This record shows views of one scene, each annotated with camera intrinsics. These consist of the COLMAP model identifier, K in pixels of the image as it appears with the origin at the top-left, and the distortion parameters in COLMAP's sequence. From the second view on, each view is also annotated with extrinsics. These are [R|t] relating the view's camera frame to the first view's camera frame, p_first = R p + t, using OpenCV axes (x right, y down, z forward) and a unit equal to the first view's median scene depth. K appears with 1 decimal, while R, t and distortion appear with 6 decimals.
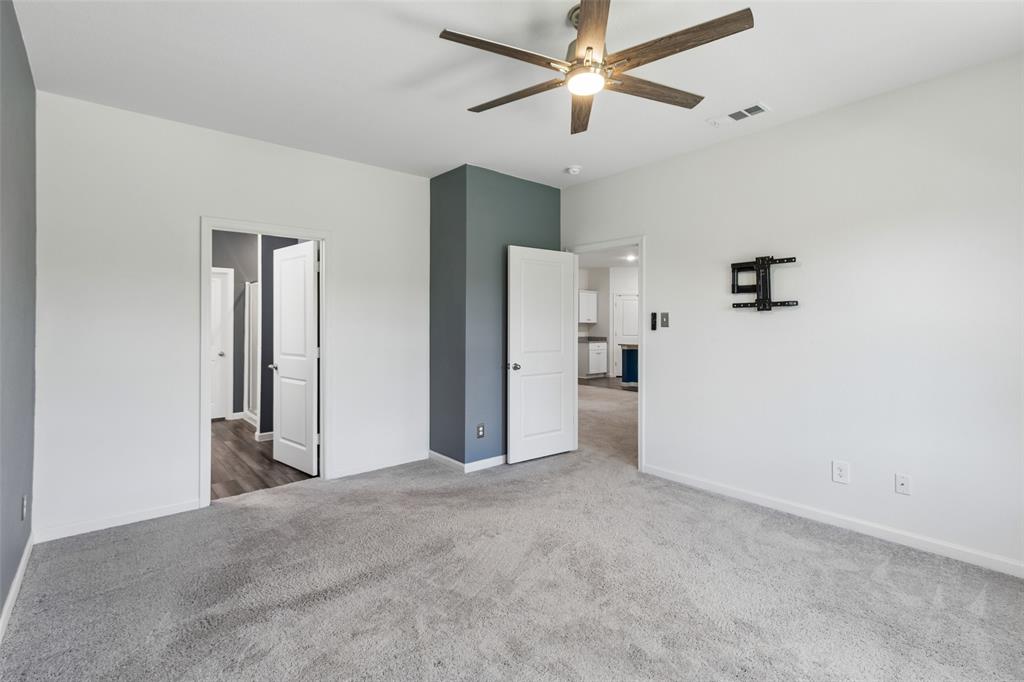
lens RADIAL K [[468.3, 0, 510.4], [0, 468.3, 327.9], [0, 0, 1]] dist [0.014486, -0.001426]
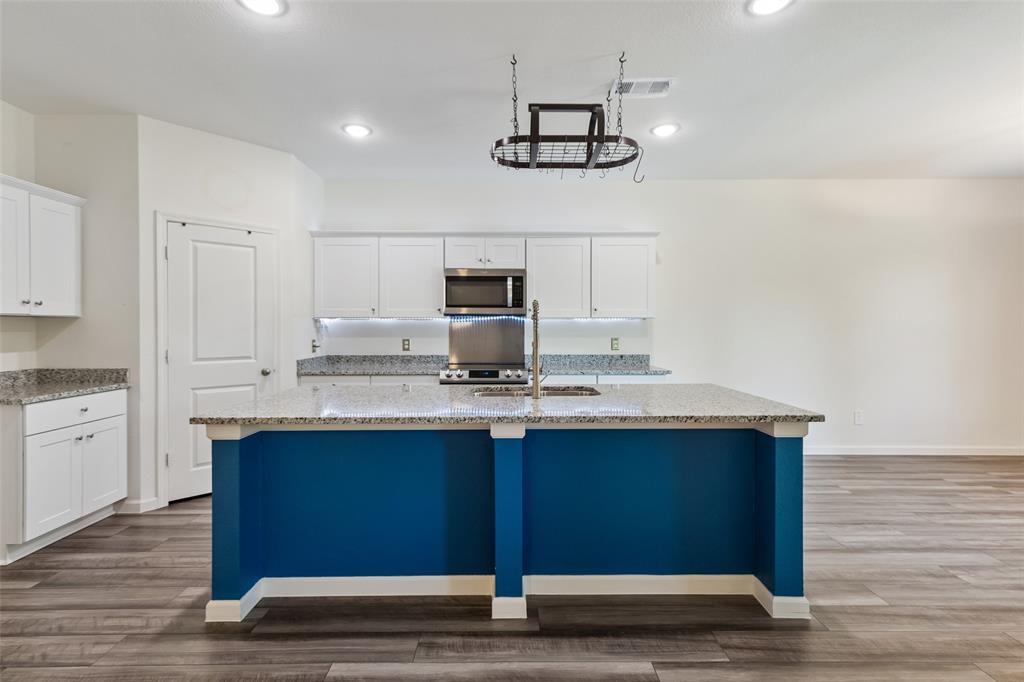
lens RADIAL K [[468.3, 0, 510.4], [0, 468.3, 327.9], [0, 0, 1]] dist [0.014486, -0.001426]
pose [[0.644110, -0.003987, 0.764923, 0.139280], [-0.001185, 0.999980, 0.006210, -0.006430], [-0.764932, -0.004907, 0.644092, 0.652758]]
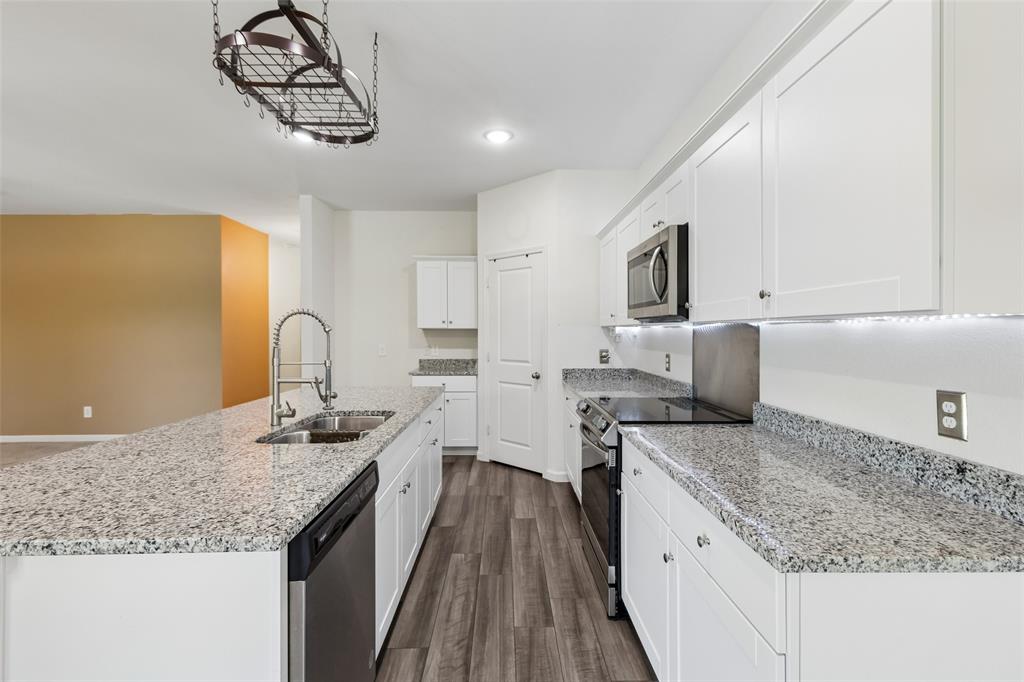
lens RADIAL K [[468.3, 0, 510.4], [0, 468.3, 327.9], [0, 0, 1]] dist [0.014486, -0.001426]
pose [[0.772631, -0.007115, -0.634816, 0.500875], [0.006433, 0.999974, -0.003377, -0.010048], [0.634823, -0.001475, 0.772656, 0.699032]]
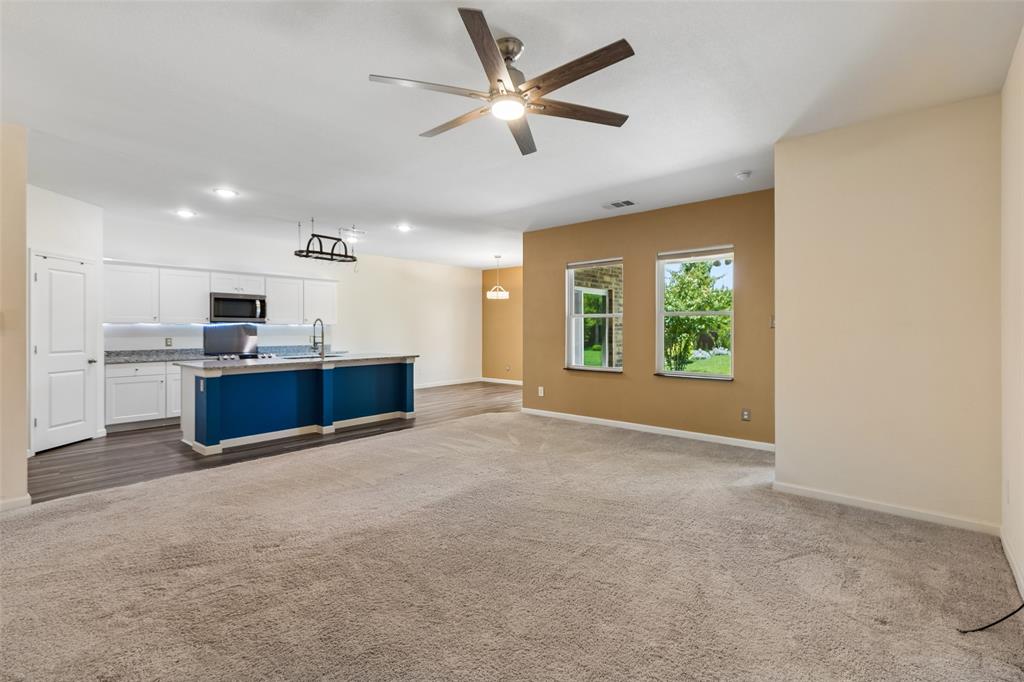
lens RADIAL K [[468.3, 0, 510.4], [0, 468.3, 327.9], [0, 0, 1]] dist [0.014486, -0.001426]
pose [[-0.155038, 0.001657, 0.987907, -0.256128], [-0.001663, 0.999997, -0.001938, -0.006353], [-0.987907, -0.001943, -0.155035, 0.654571]]
